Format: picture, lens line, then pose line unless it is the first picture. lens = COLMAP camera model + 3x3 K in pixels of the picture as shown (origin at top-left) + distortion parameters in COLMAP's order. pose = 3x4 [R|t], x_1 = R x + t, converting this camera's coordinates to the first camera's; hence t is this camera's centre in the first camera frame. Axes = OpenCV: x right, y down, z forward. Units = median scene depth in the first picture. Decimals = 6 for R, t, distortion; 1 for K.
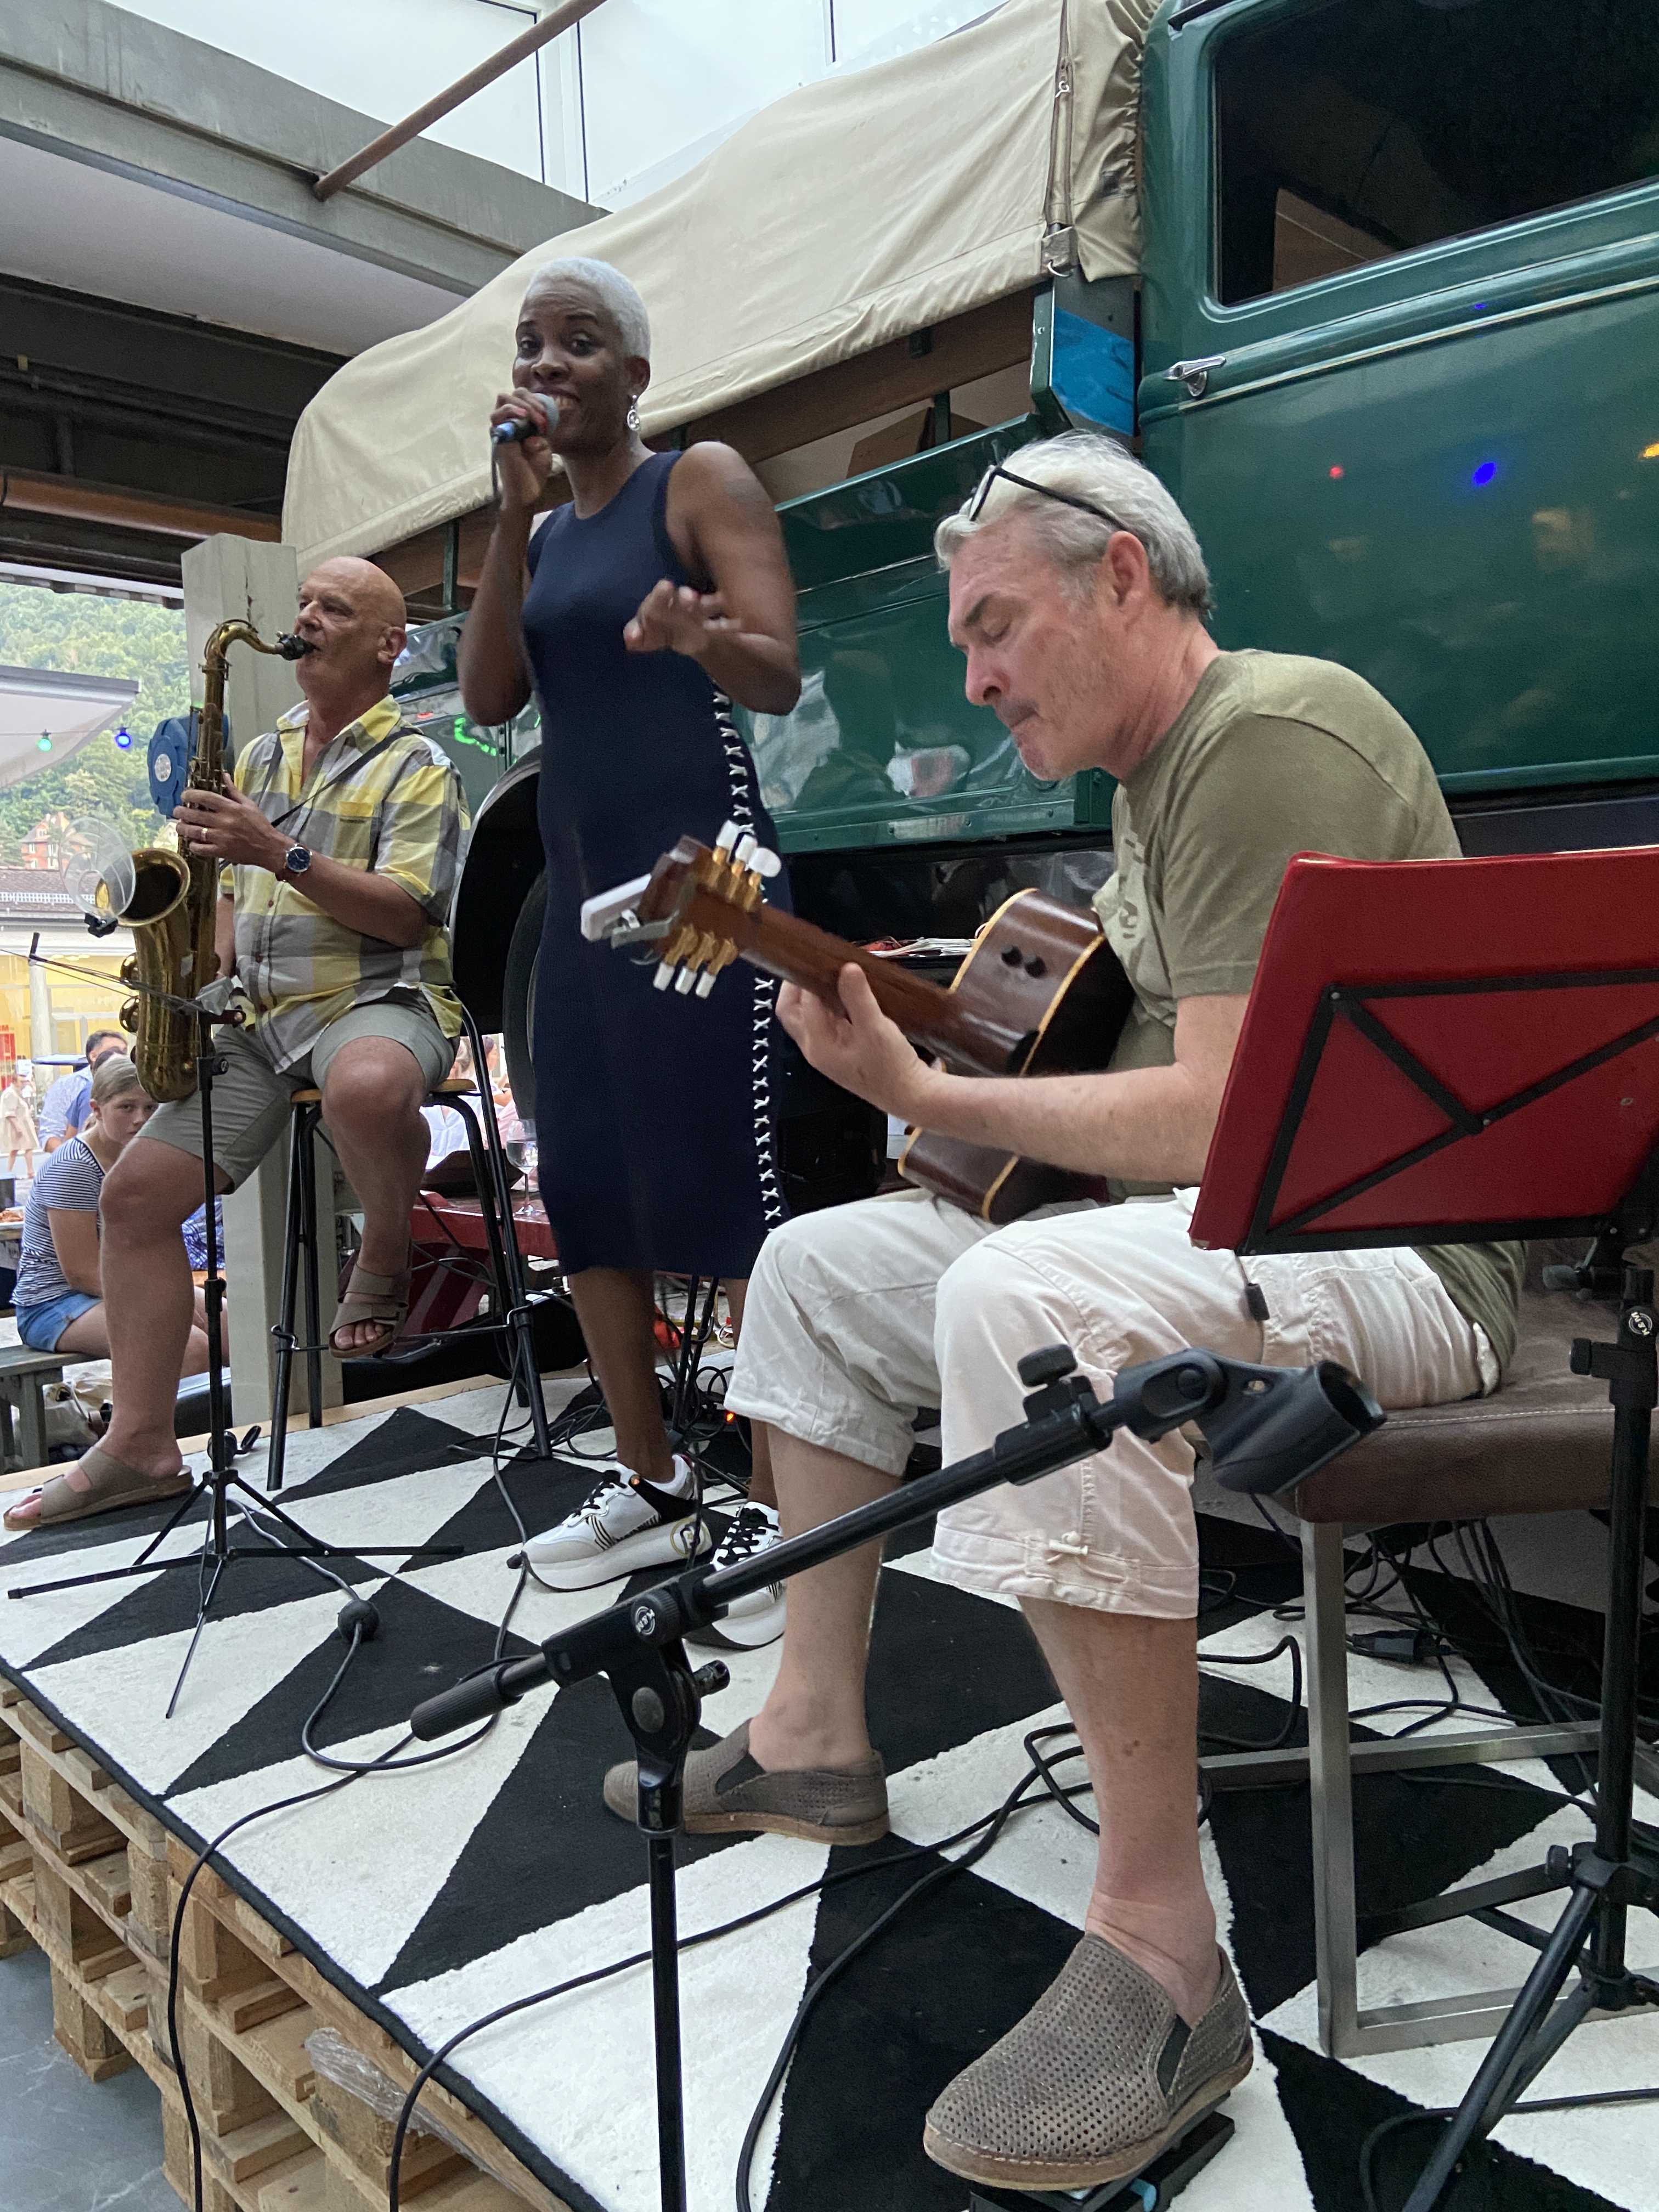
lens RADIAL K [[1706.1, 0, 887.9], [0, 1706.1, 1106.8], [0, 0, 1]] dist [0.042956, -0.077884]
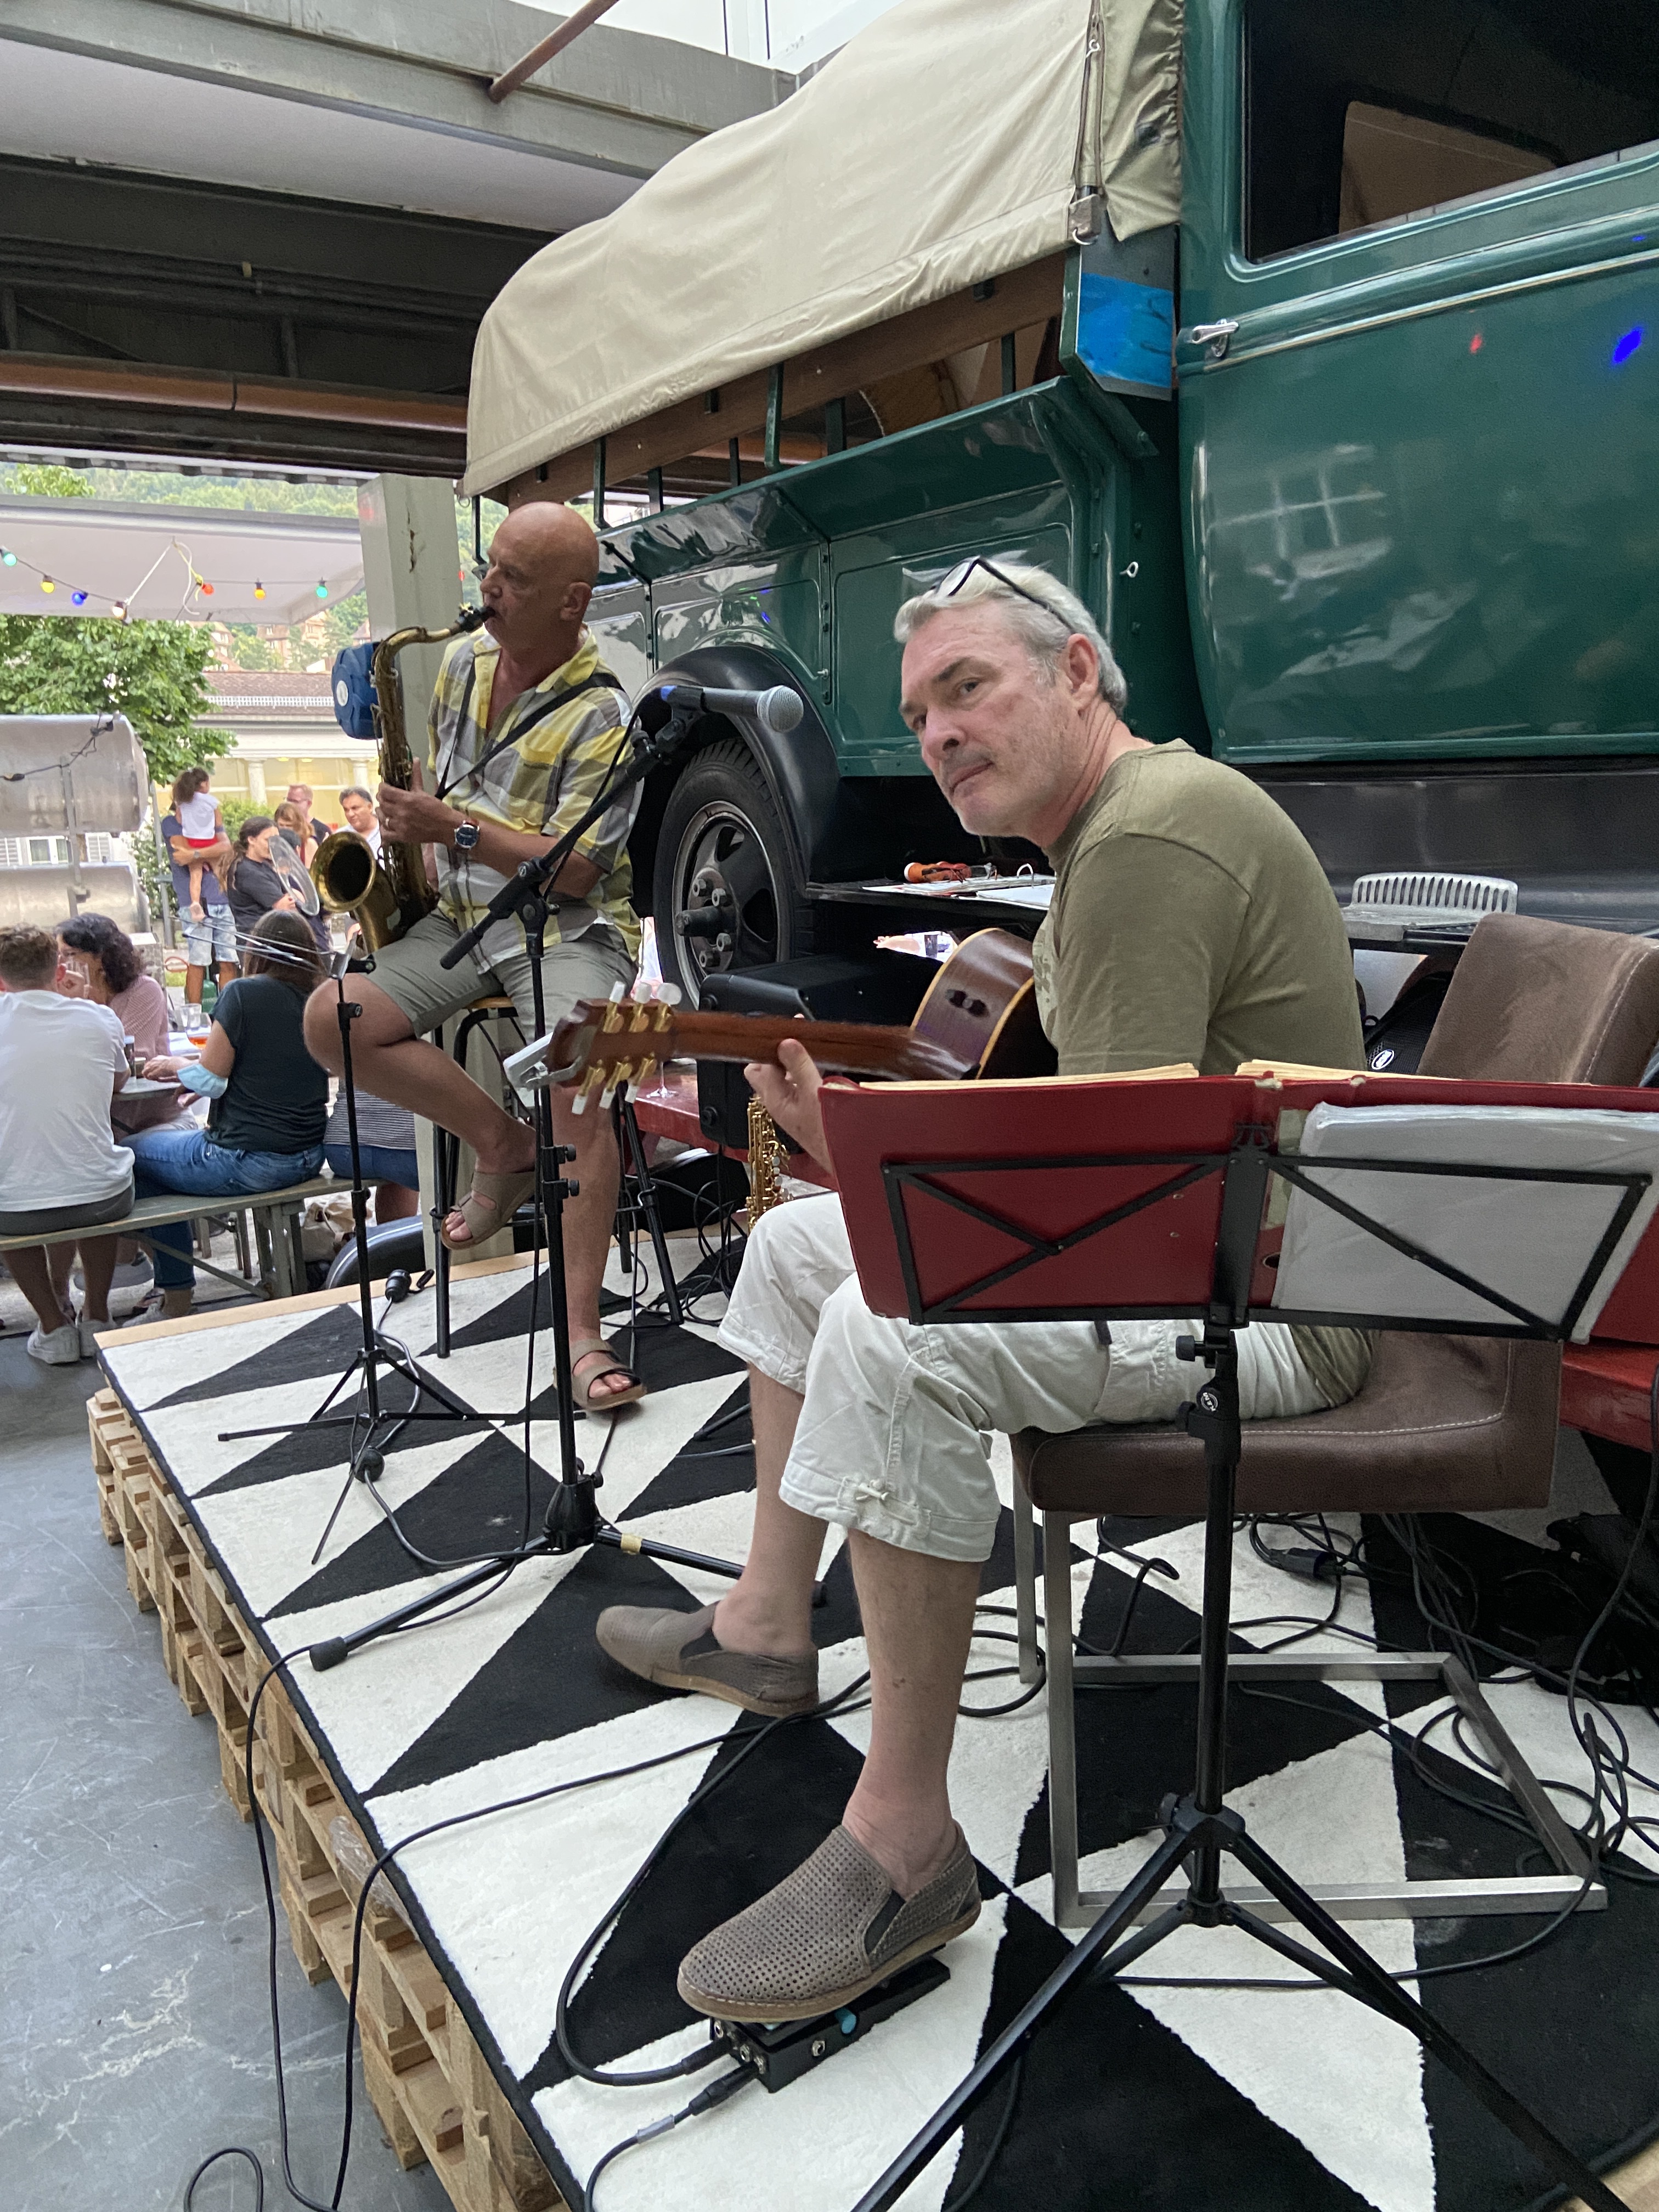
lens RADIAL K [[1706.1, 0, 835.8], [0, 1706.1, 1101.6], [0, 0, 1]] dist [0.042956, -0.077884]
pose [[0.981858, 0.027517, -0.187609, 0.152693], [-0.005786, 0.993302, 0.115405, -0.088019], [0.189528, -0.112226, 0.975441, -0.080439]]
